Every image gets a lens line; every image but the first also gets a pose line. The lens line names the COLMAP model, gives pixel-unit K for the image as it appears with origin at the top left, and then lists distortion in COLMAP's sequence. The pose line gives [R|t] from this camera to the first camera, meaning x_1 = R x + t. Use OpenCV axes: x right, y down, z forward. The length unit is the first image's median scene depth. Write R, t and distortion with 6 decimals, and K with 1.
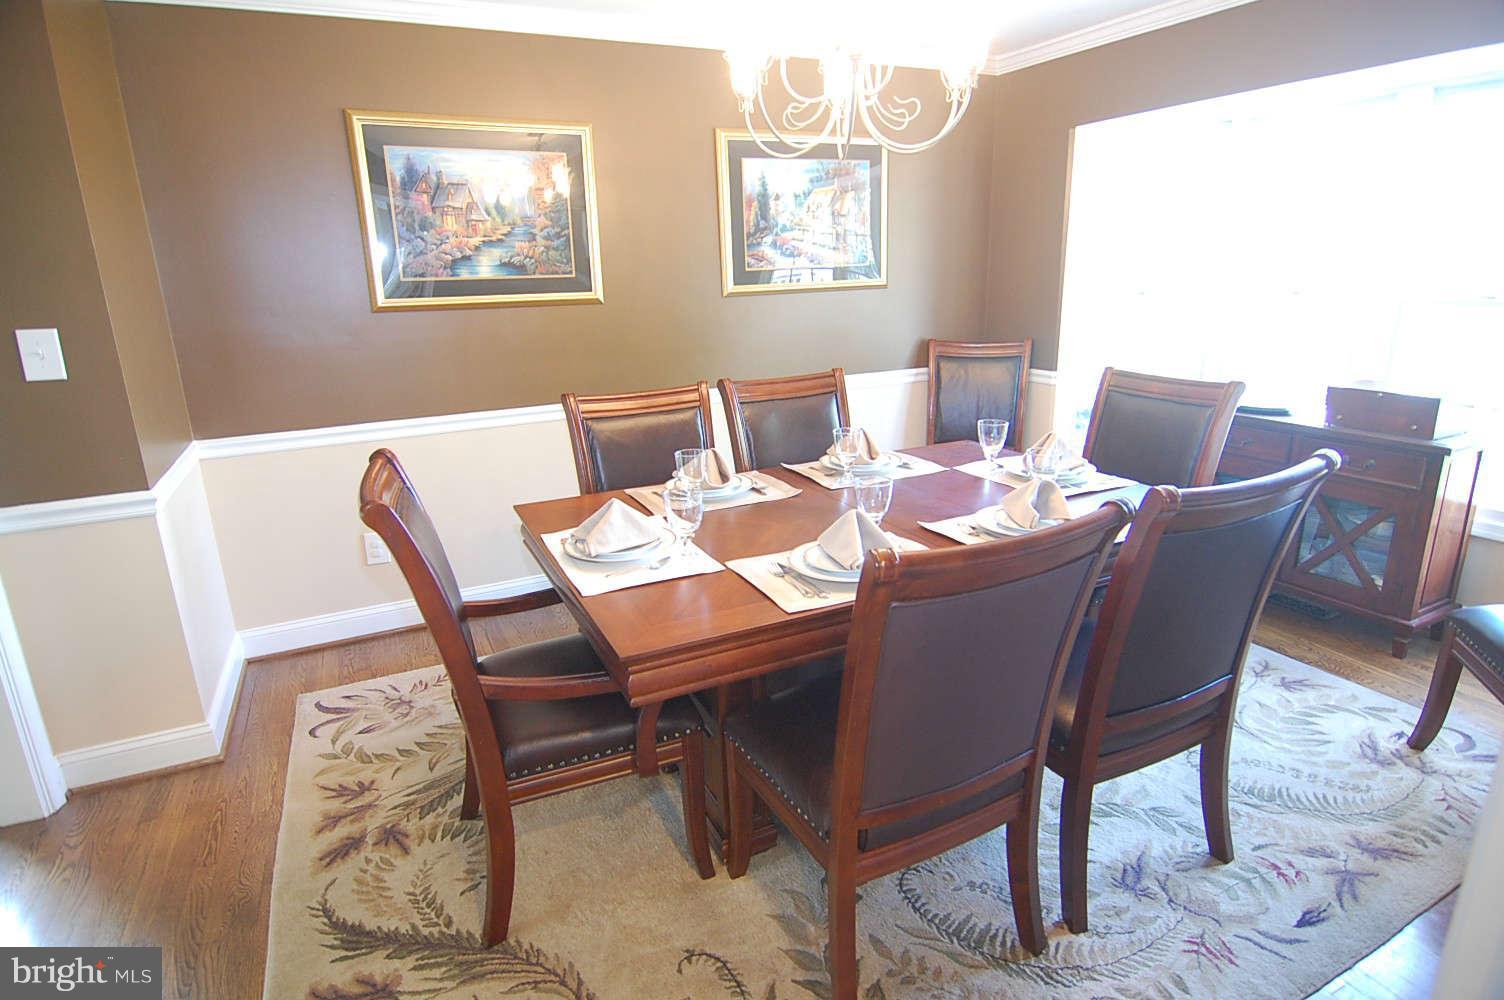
lens RADIAL K [[802.0, 0, 752.0], [0, 802.0, 500.0], [0, 0, 1]] dist [-0.003776, -0.012410]
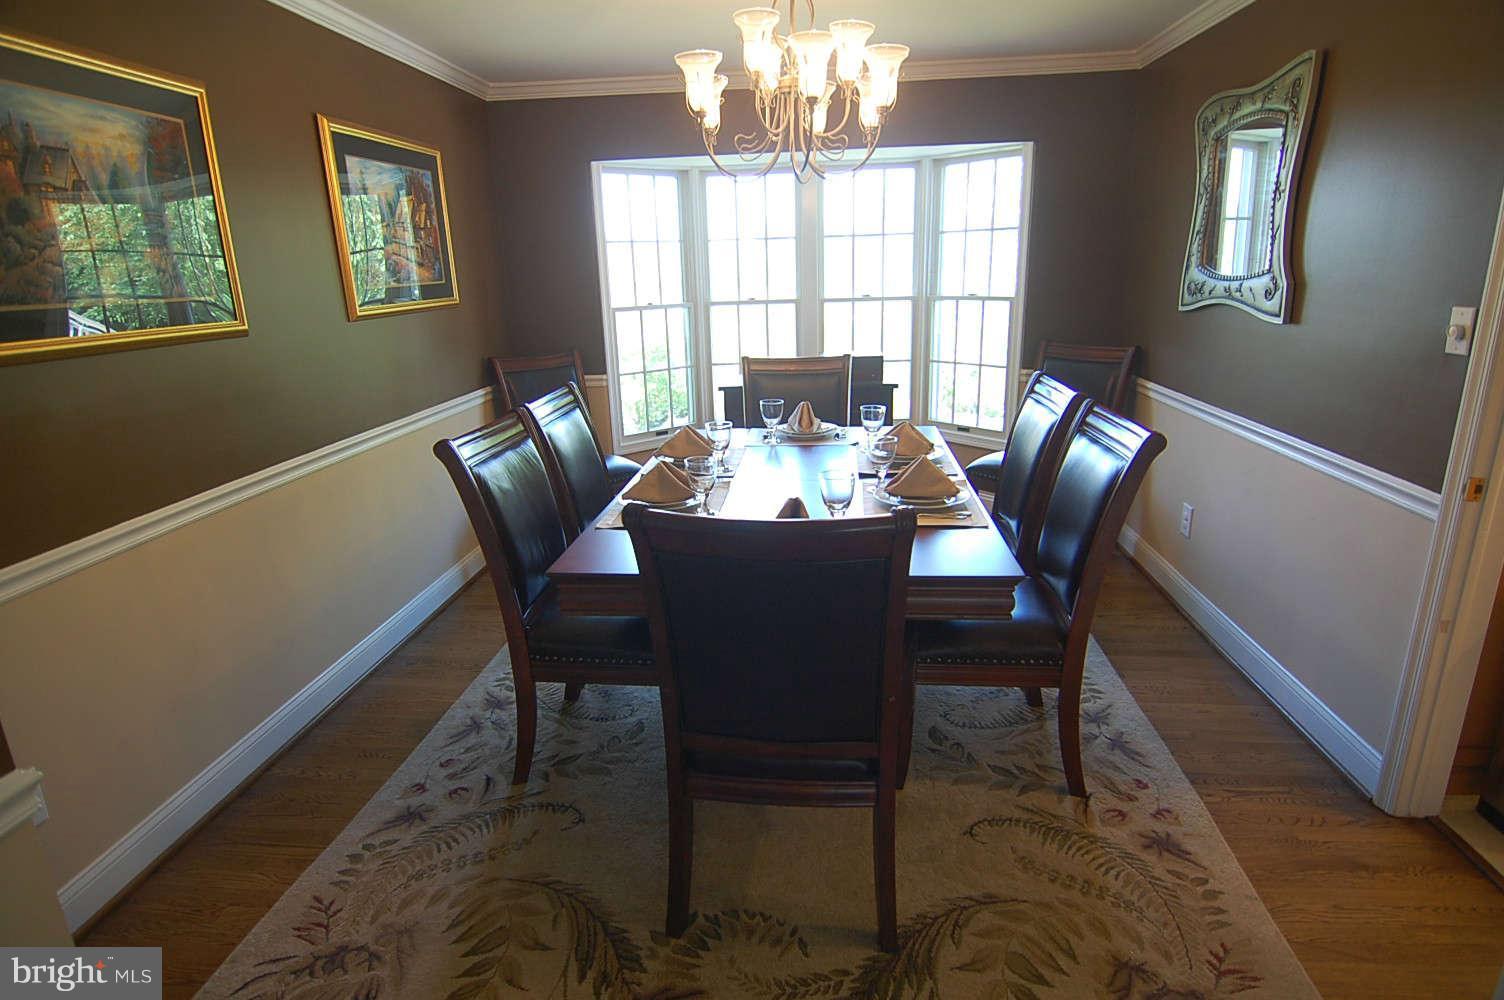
lens RADIAL K [[802.0, 0, 752.0], [0, 802.0, 500.0], [0, 0, 1]] dist [-0.003776, -0.012410]
pose [[0.525874, -0.227193, 0.819659, -0.645207], [0.254921, 0.961466, 0.102948, -0.071294], [-0.811463, 0.154810, 0.563526, 0.289946]]
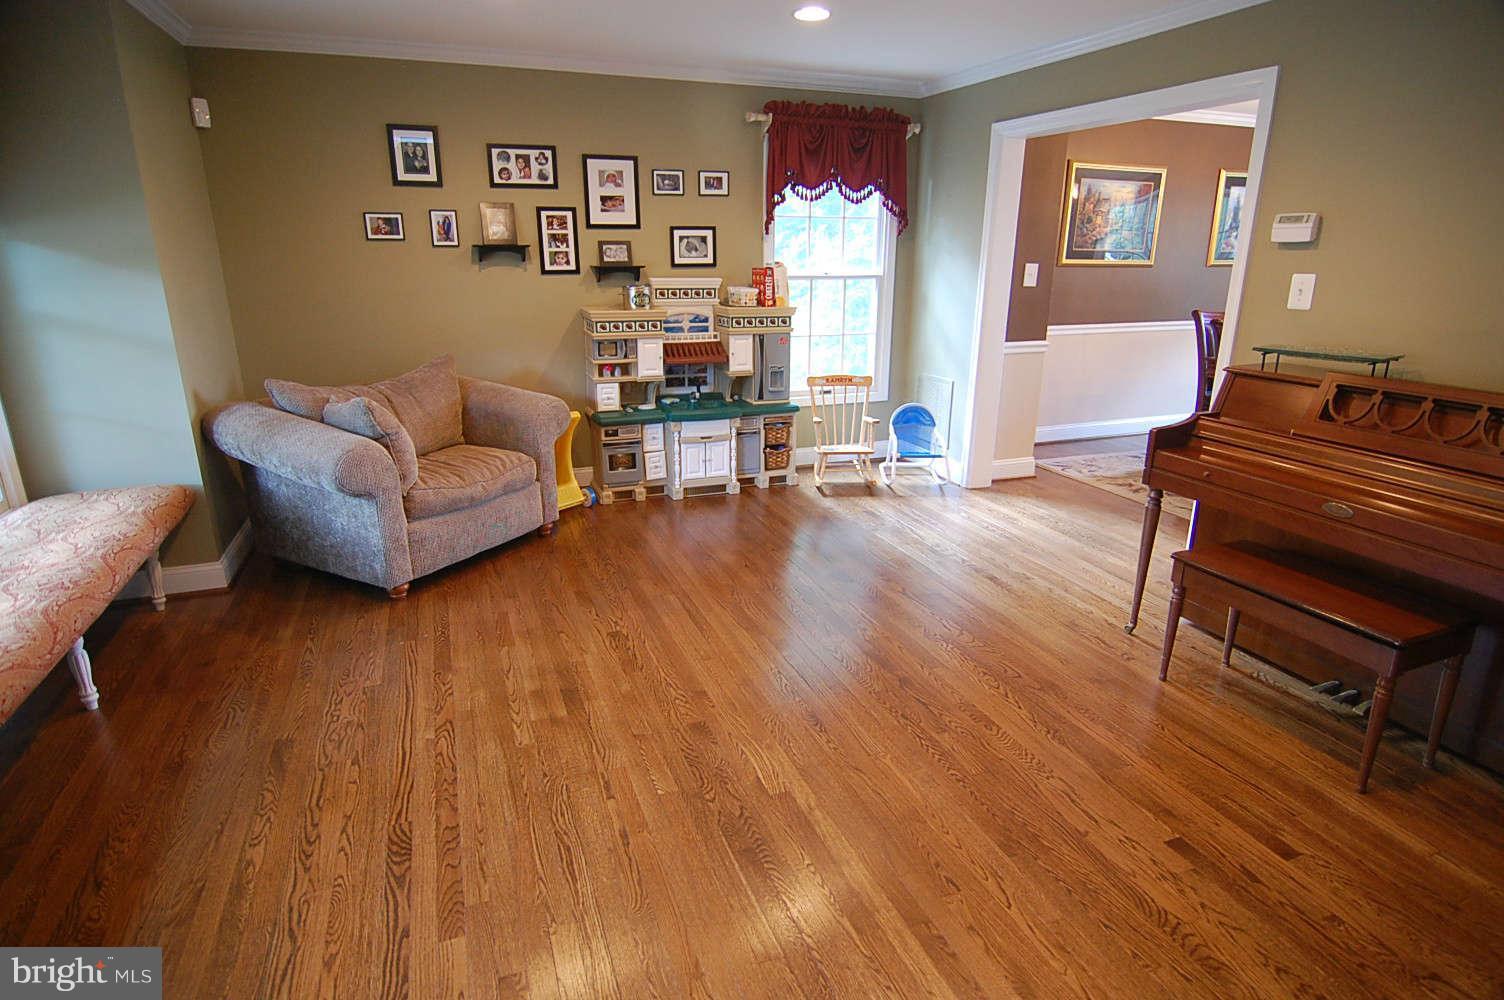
lens RADIAL K [[802.0, 0, 752.0], [0, 802.0, 500.0], [0, 0, 1]] dist [-0.003776, -0.012410]
pose [[0.994973, 0.061139, -0.079314, -1.029944], [-0.059015, 0.997840, 0.028850, 0.309314], [0.080906, -0.024024, 0.996432, -0.969998]]
